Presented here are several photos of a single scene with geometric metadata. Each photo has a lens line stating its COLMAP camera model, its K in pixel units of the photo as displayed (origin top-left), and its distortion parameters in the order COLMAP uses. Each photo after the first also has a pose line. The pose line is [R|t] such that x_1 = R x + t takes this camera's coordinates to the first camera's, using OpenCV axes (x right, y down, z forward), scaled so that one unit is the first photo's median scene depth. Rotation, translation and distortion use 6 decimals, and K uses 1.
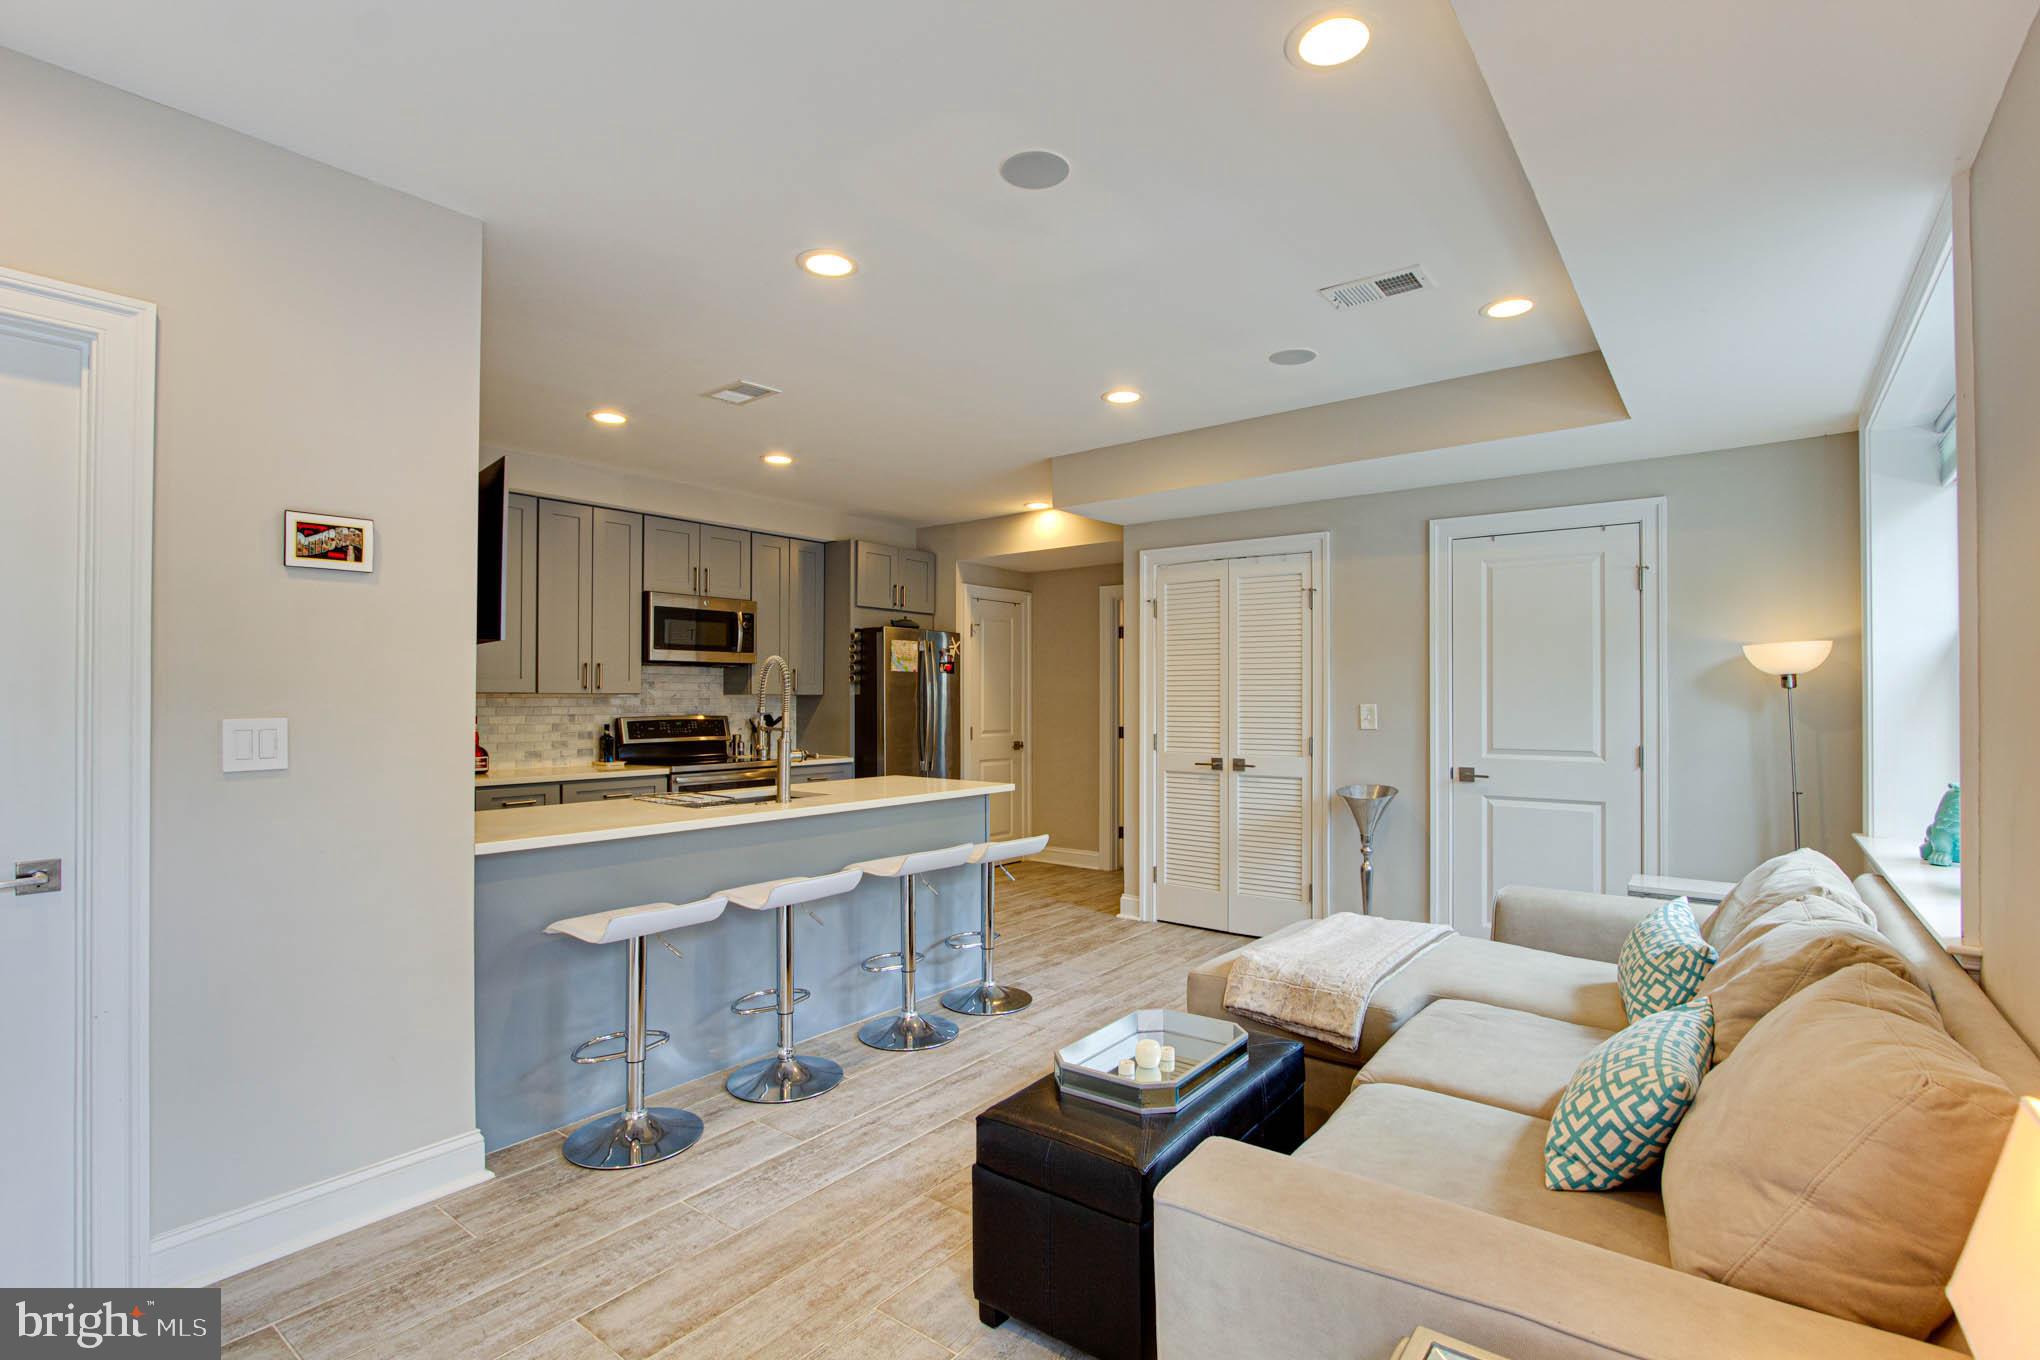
lens RADIAL K [[982.8, 0, 1026.7], [0, 982.8, 689.3], [0, 0, 1]] dist [-0.004450, 0.000250]
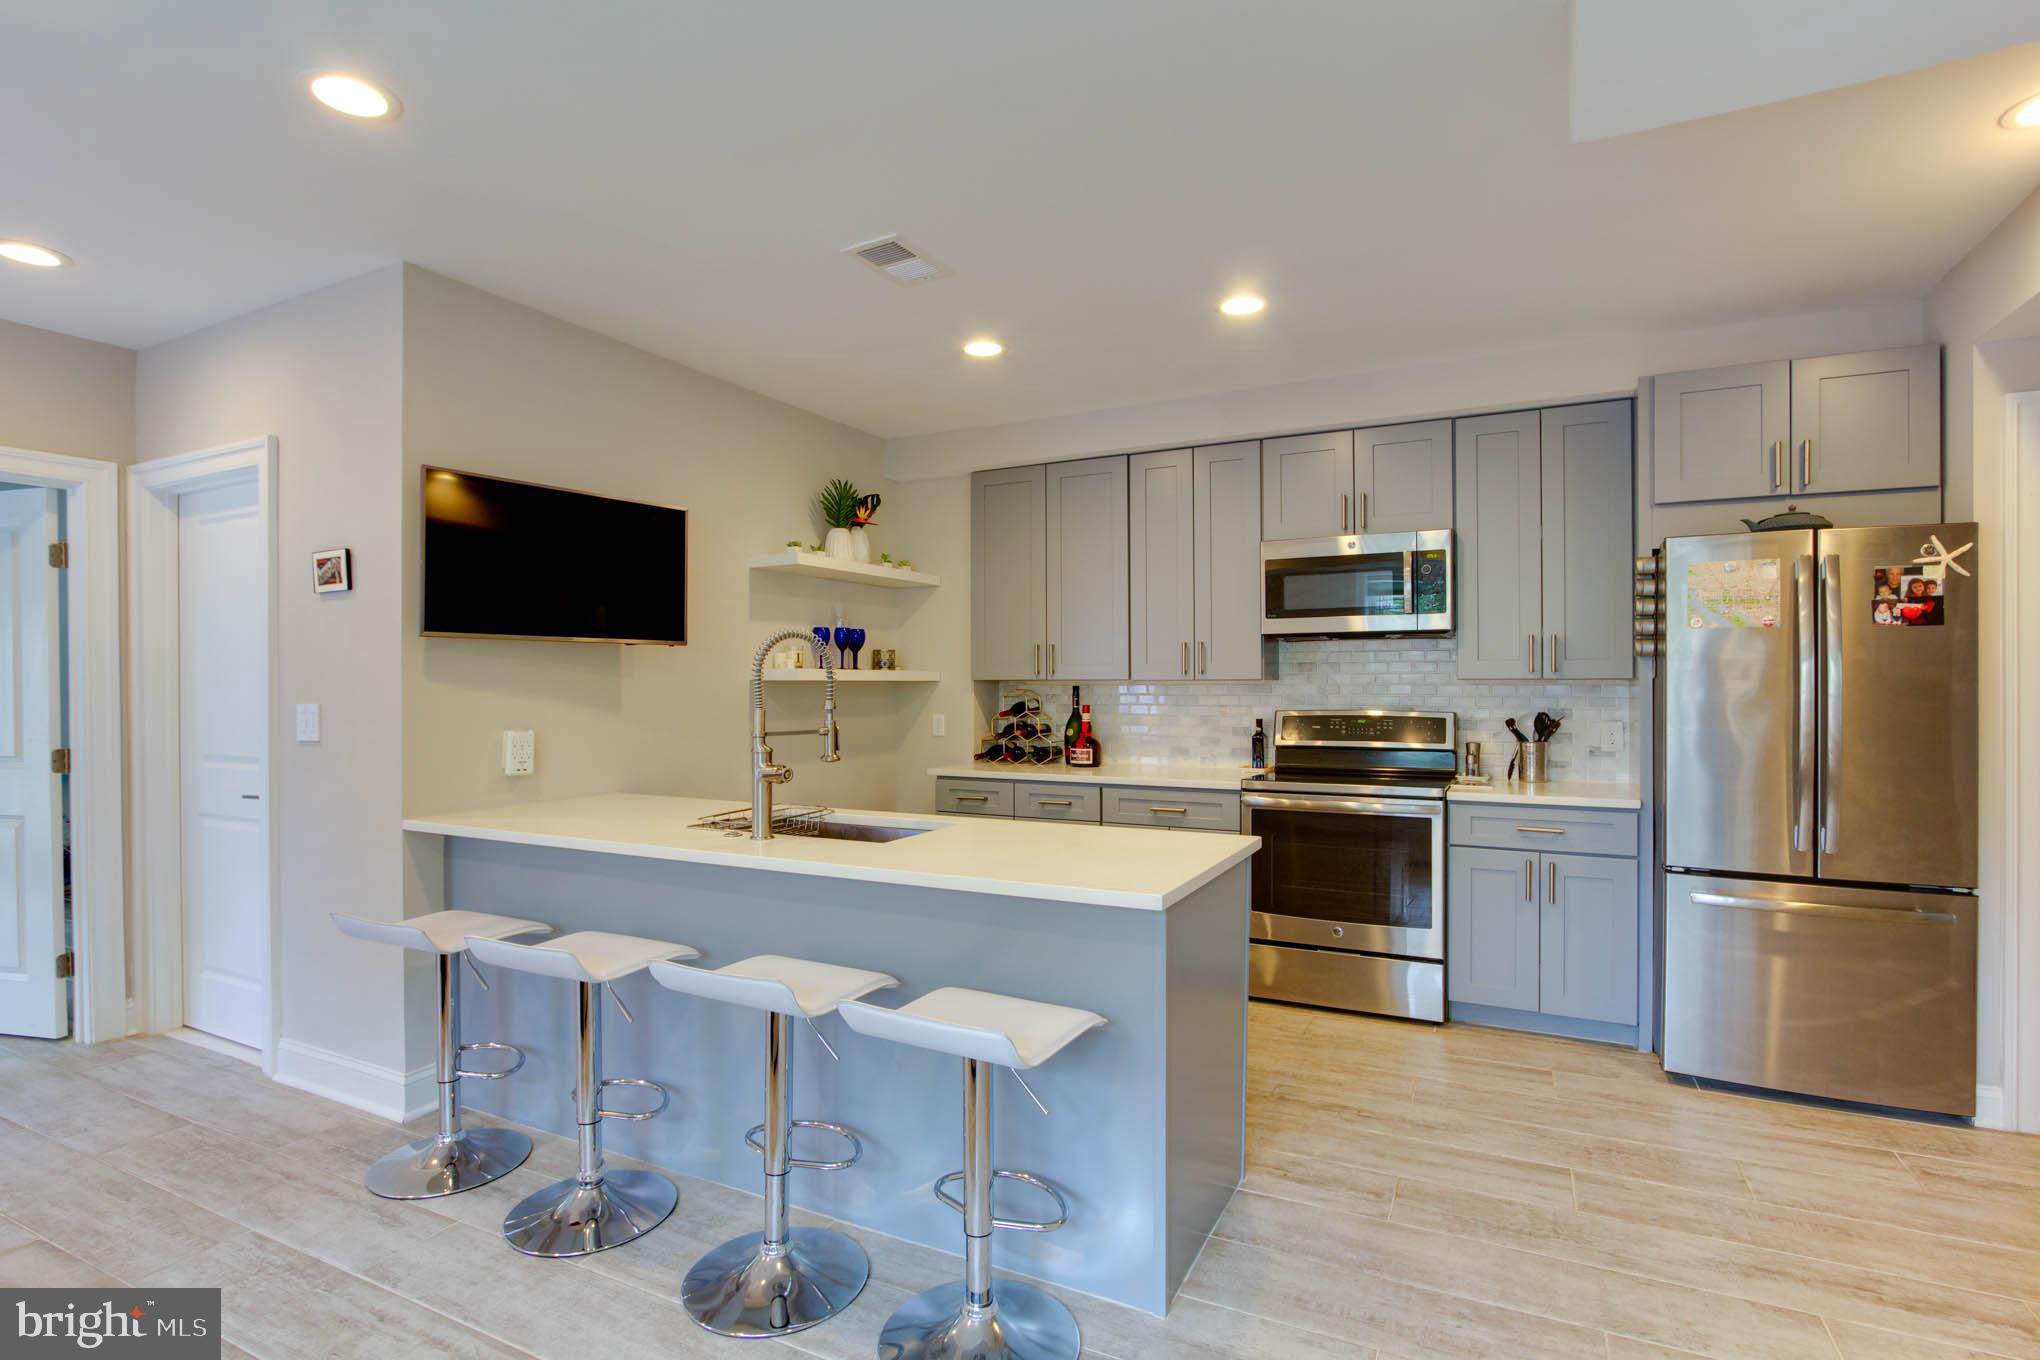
lens RADIAL K [[982.8, 0, 1029.5], [0, 982.8, 684.1], [0, 0, 1]] dist [-0.004450, 0.000250]
pose [[0.178514, 0.005367, -0.983923, 0.323622], [0.010582, 0.999917, 0.007375, 0.000667], [0.983881, -0.011728, 0.178442, 0.728292]]
